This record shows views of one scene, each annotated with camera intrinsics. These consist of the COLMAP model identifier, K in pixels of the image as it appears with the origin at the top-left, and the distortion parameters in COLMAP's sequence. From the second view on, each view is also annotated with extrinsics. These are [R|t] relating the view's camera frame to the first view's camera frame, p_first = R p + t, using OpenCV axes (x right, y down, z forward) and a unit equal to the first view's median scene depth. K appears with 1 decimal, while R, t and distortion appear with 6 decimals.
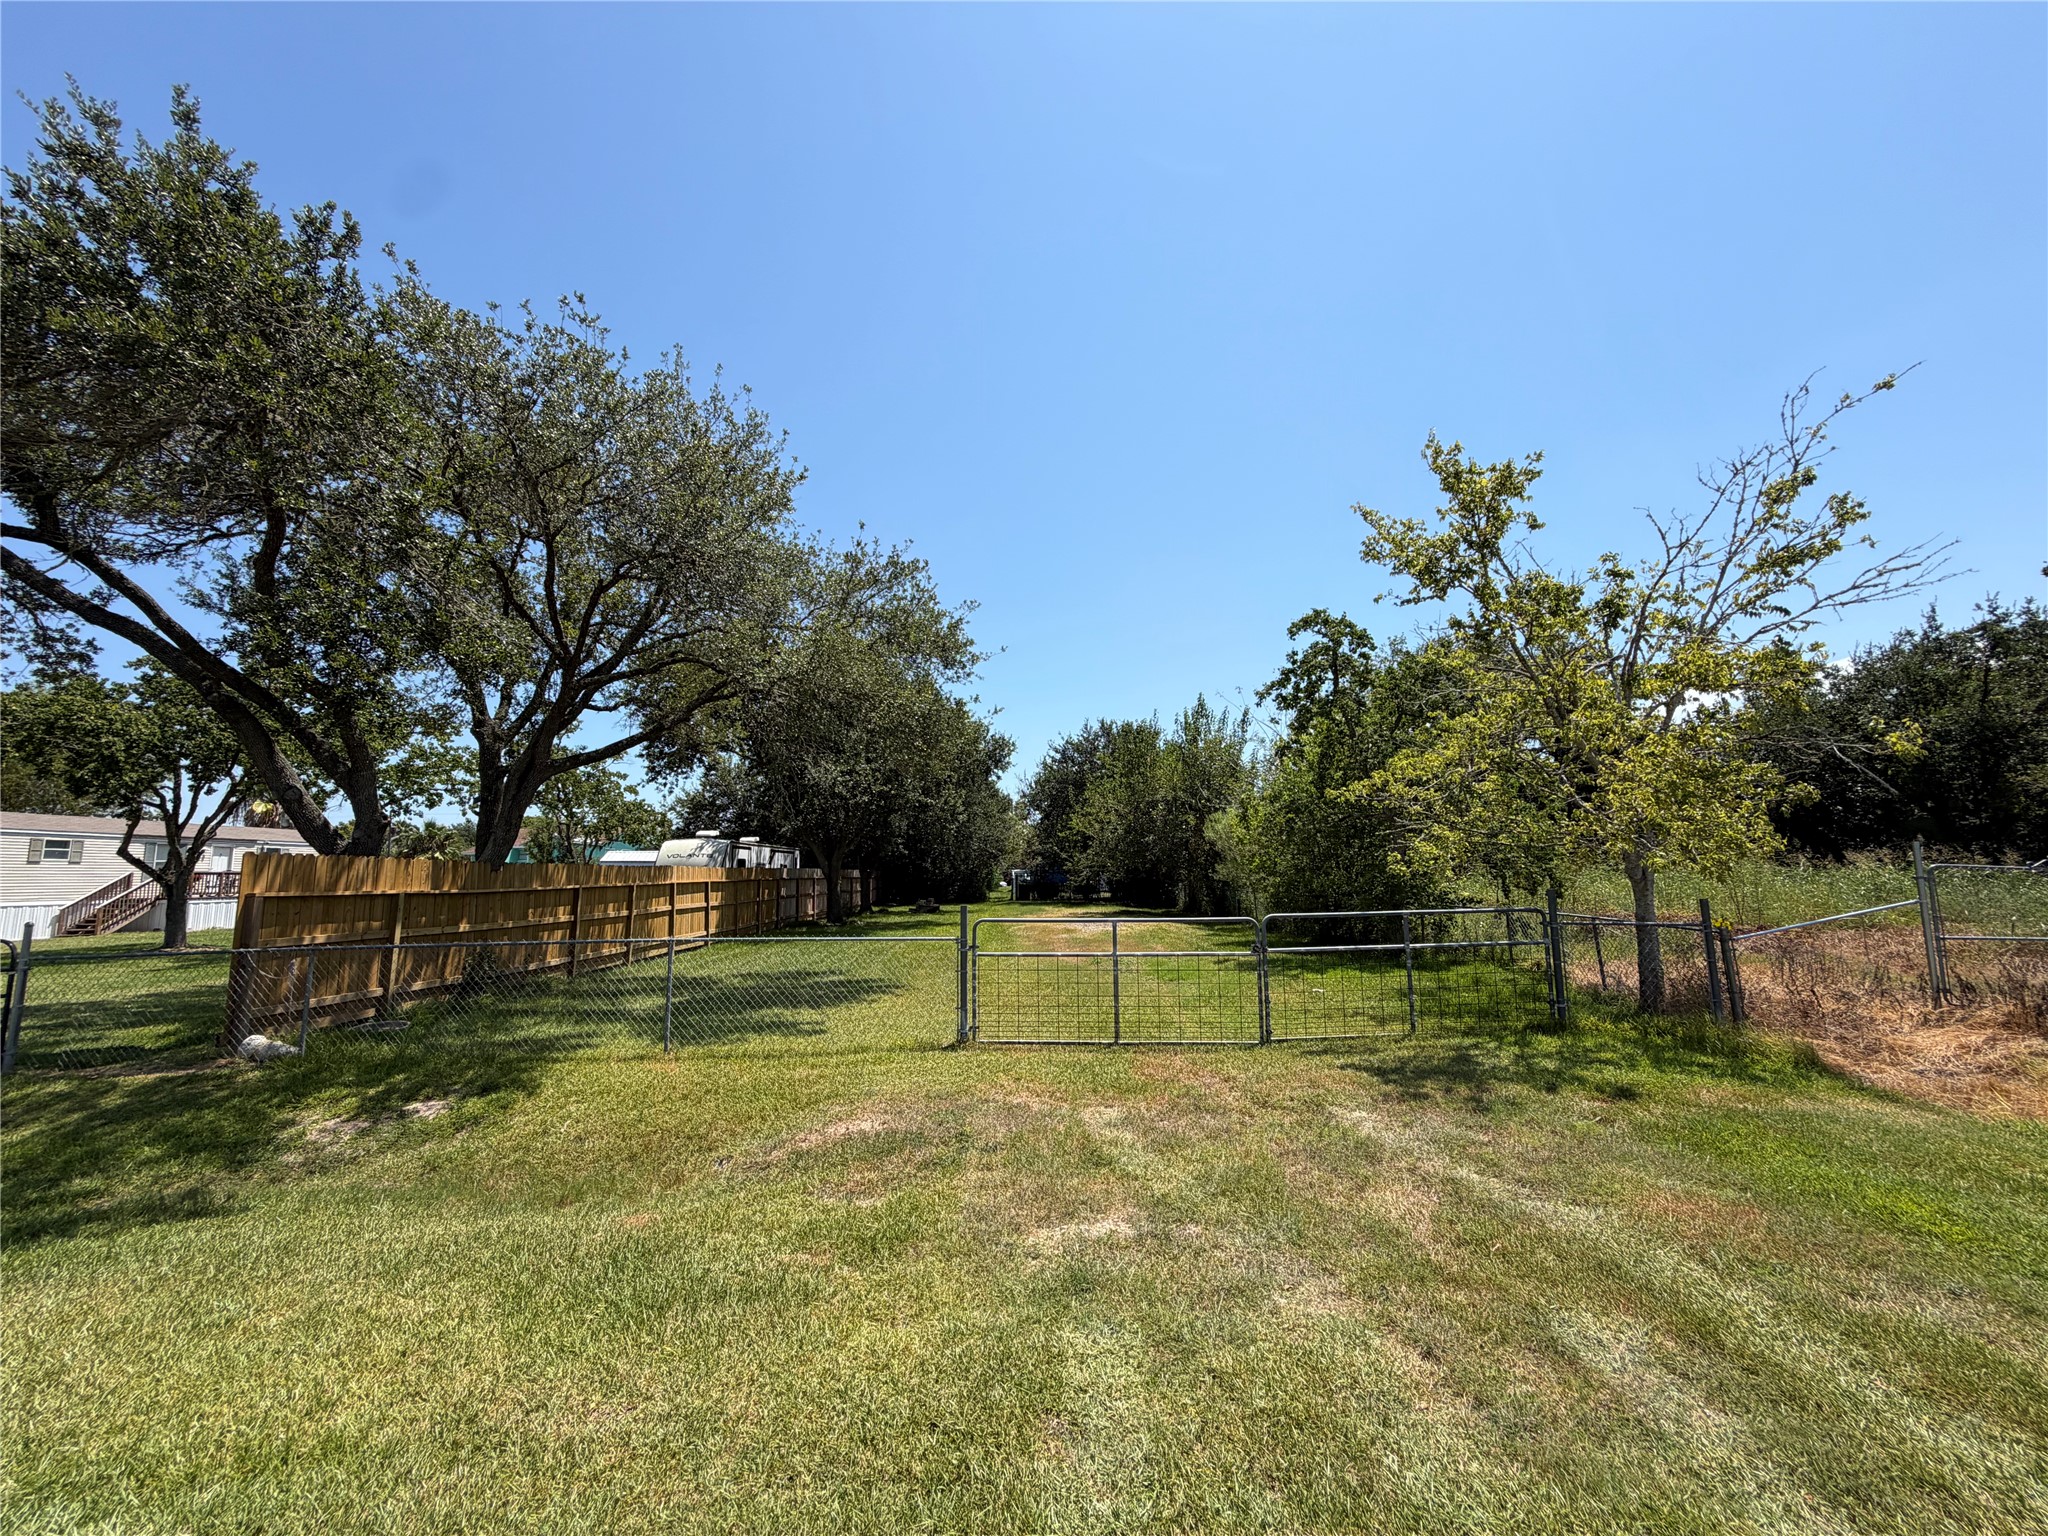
lens RADIAL K [[813.2, 0, 1019.6], [0, 813.2, 765.5], [0, 0, 1]] dist [0.001459, -0.000170]
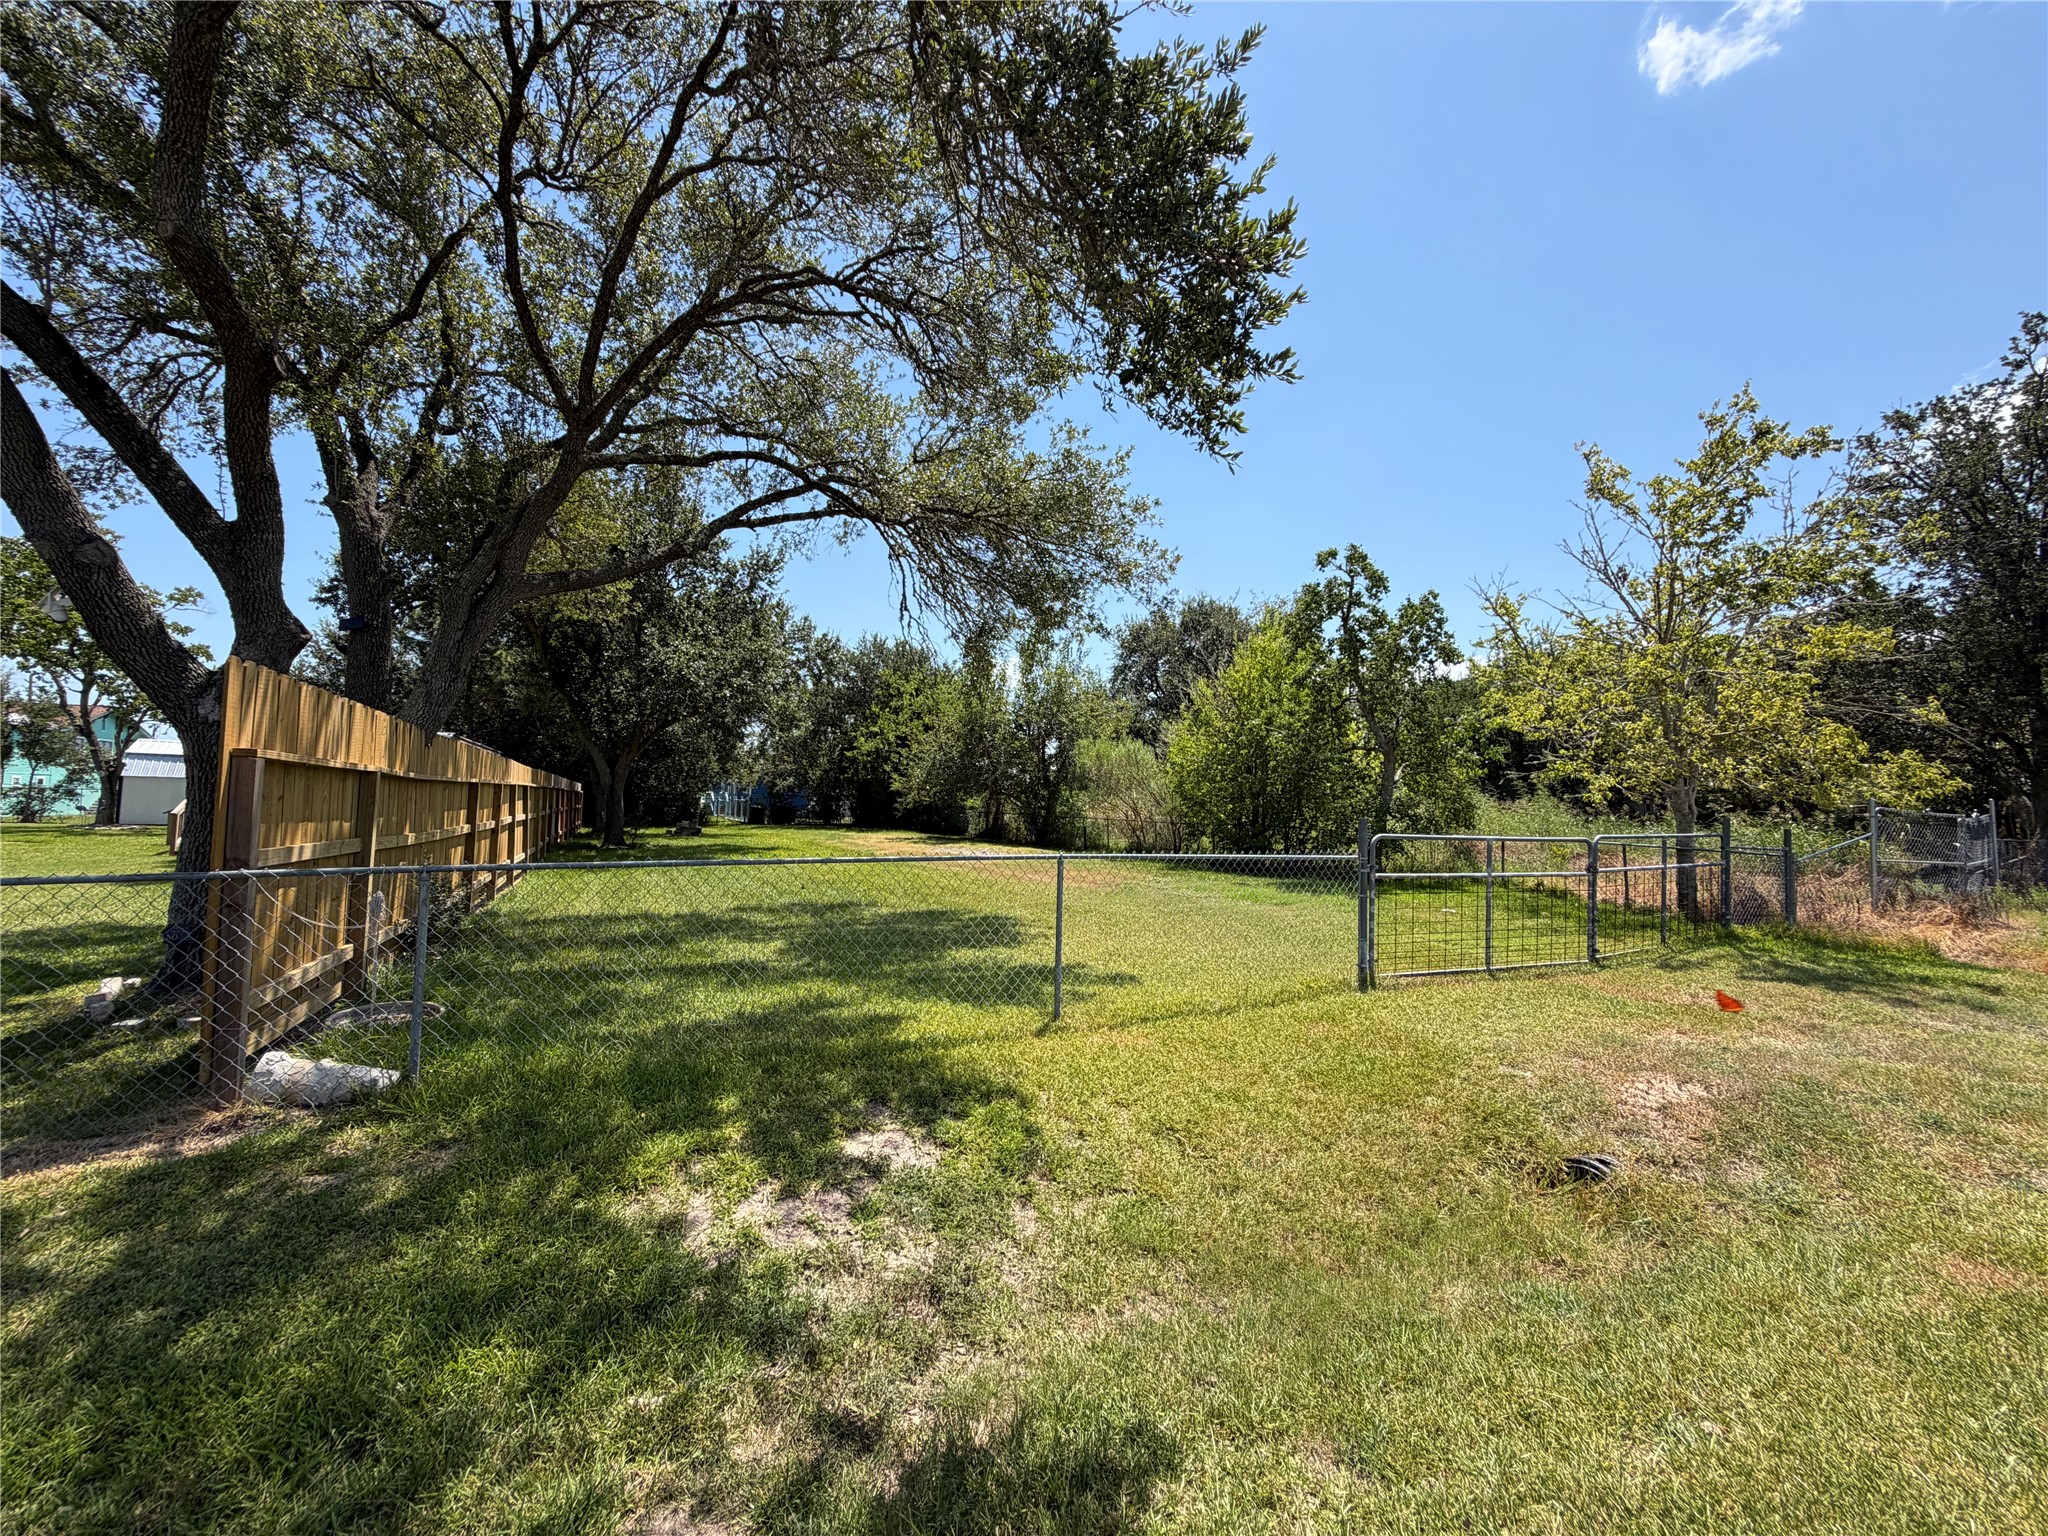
lens RADIAL K [[813.2, 0, 1018.1], [0, 813.2, 767.7], [0, 0, 1]] dist [0.001459, -0.000170]
pose [[0.899269, 0.054217, 0.434023, -0.527850], [-0.091606, 0.993627, 0.065682, 0.069001], [-0.427696, -0.098825, 0.898504, 0.287334]]
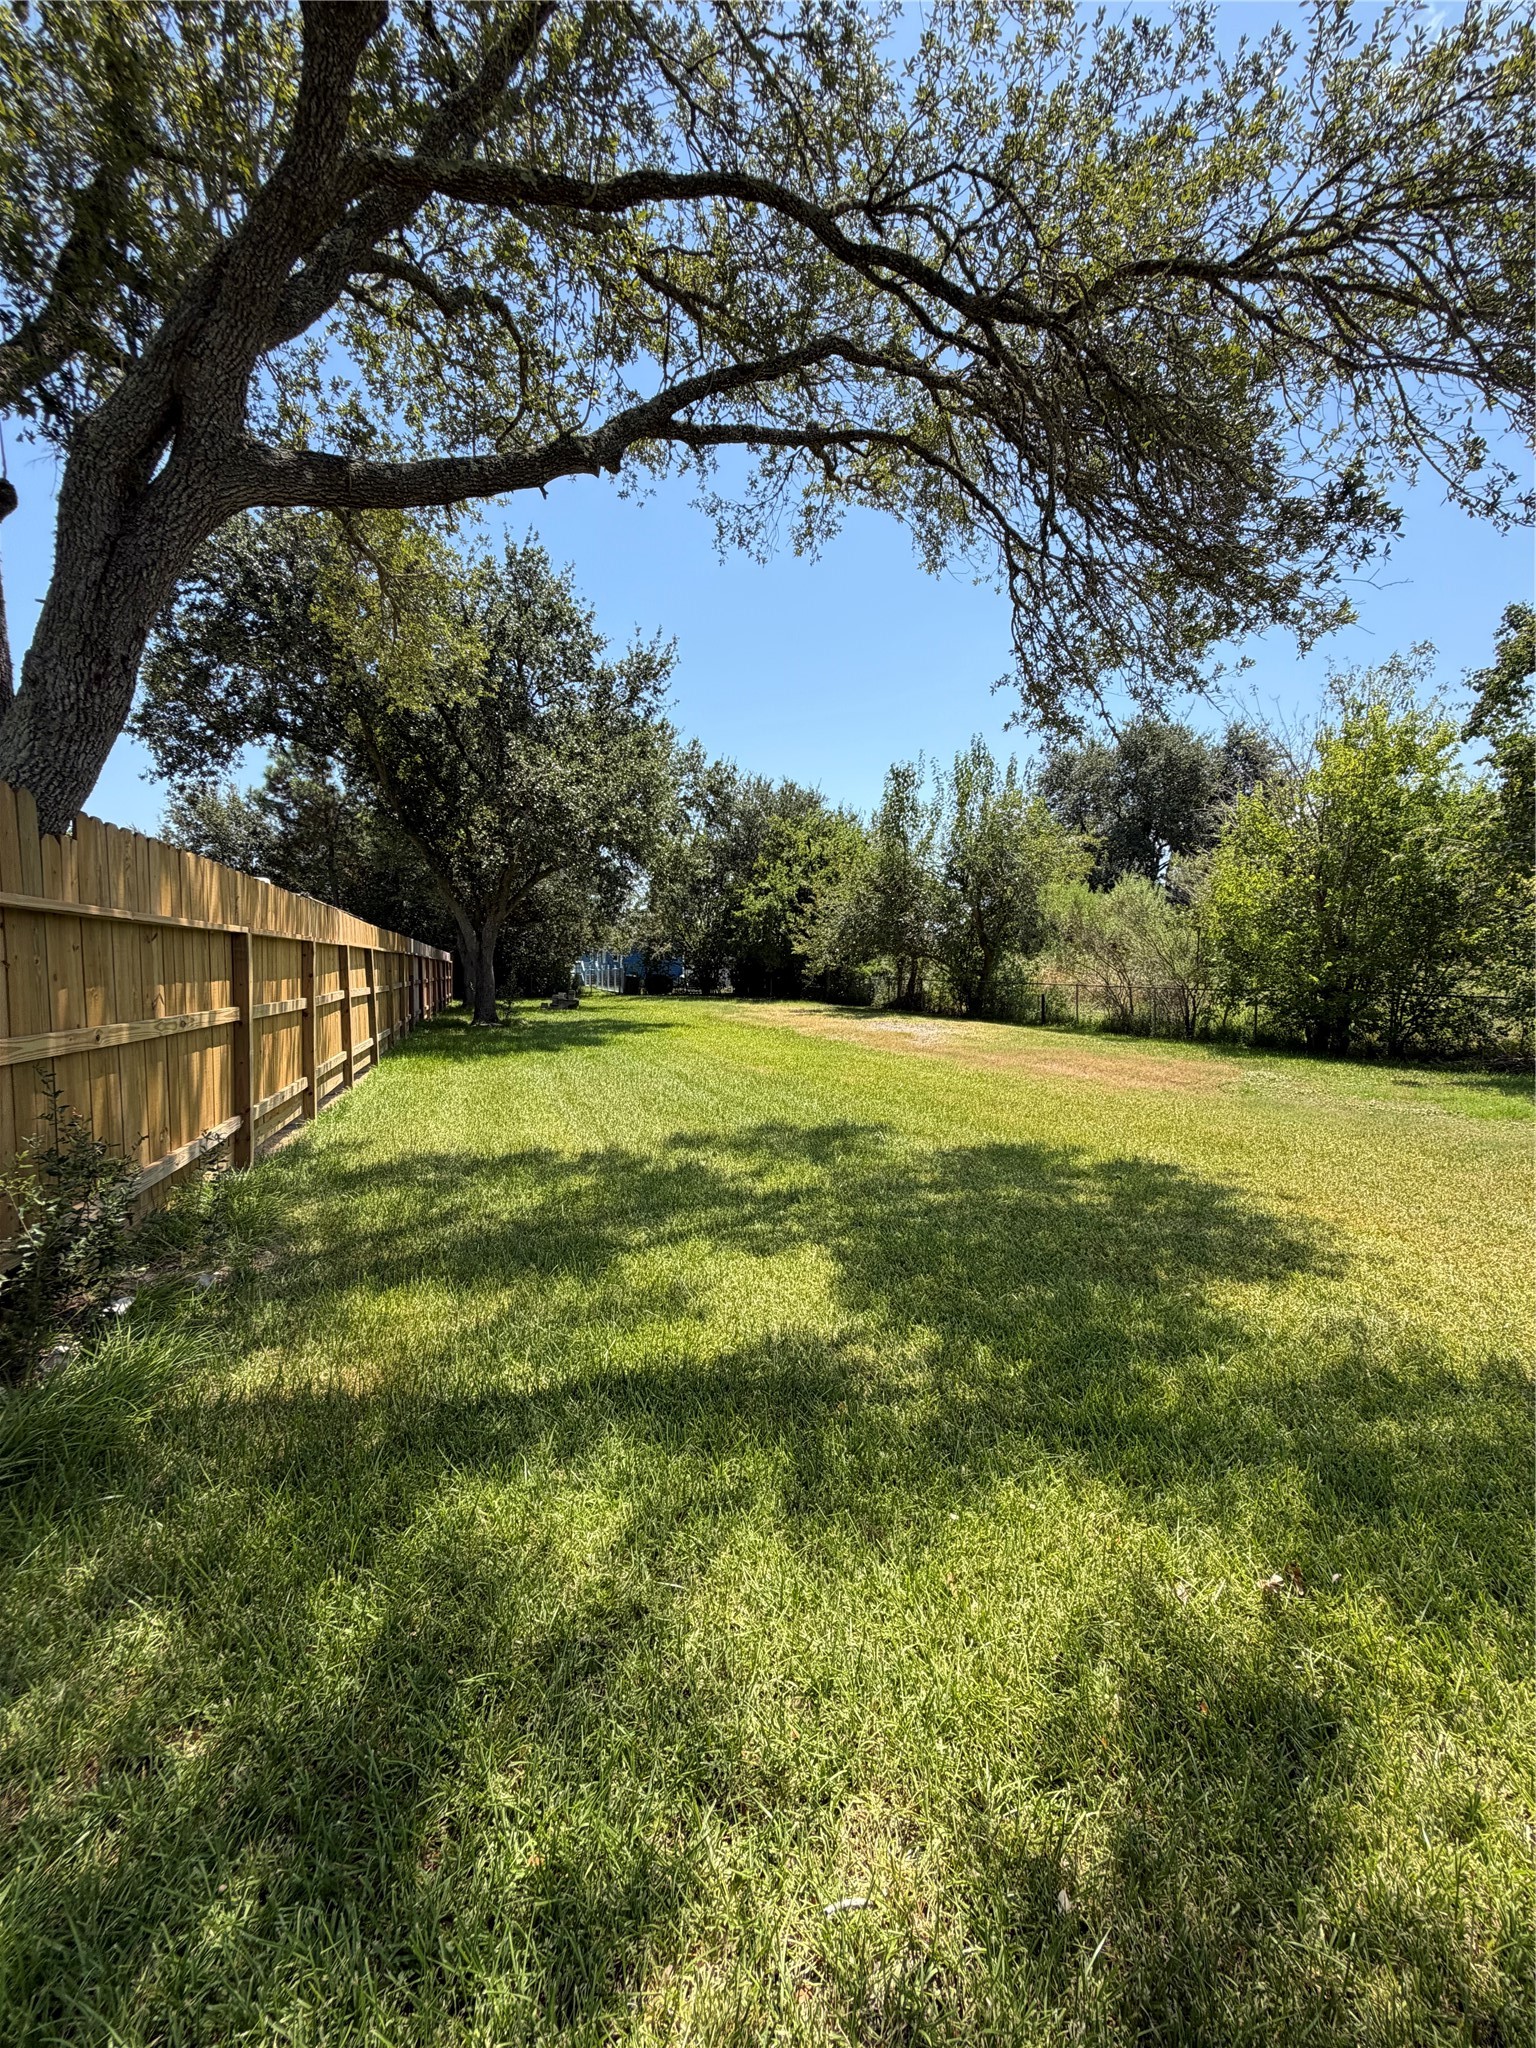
lens RADIAL K [[813.2, 0, 775.7], [0, 813.2, 1020.7], [0, 0, 1]] dist [0.001459, -0.000170]
pose [[0.945368, 0.002877, 0.325994, -0.524894], [-0.064647, 0.981758, 0.178808, 0.129902], [-0.319532, -0.190114, 0.928308, 0.689934]]
